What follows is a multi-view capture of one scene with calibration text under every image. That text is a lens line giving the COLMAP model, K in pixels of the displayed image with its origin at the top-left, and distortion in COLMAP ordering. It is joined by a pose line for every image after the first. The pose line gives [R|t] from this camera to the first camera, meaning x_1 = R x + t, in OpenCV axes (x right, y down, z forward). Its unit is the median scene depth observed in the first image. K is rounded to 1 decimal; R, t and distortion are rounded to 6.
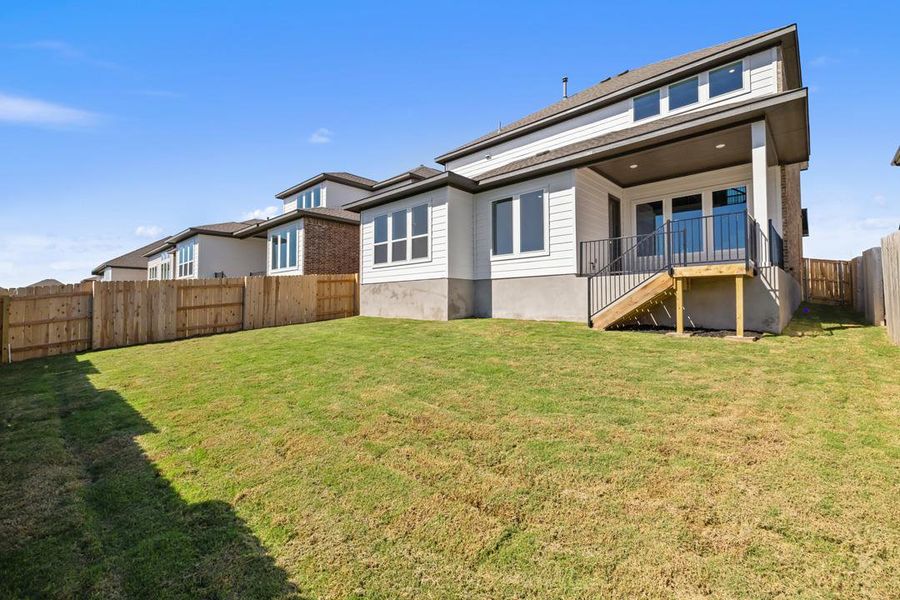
lens RADIAL K [[408.1, 0, 448.3], [0, 408.1, 286.1], [0, 0, 1]] dist [-0.001396, -0.000260]
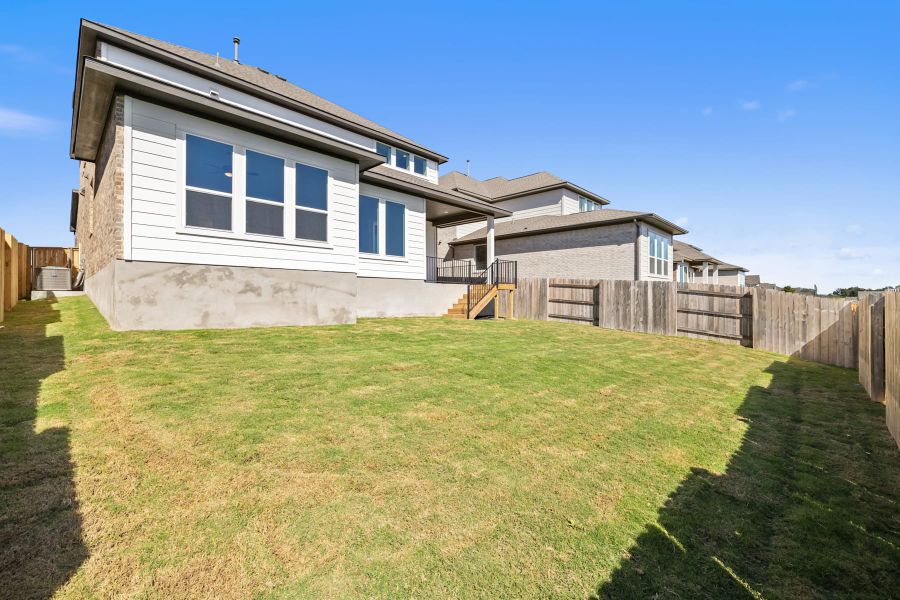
lens RADIAL K [[372.8, 0, 450.0], [0, 372.8, 300.0], [0, 0, 1]] dist [0.000203, 0.000044]
pose [[0.003962, -0.002543, 0.999989, -0.735961], [-0.051256, 0.998682, 0.002743, 0.022635], [-0.998678, -0.051266, 0.003826, 0.754873]]
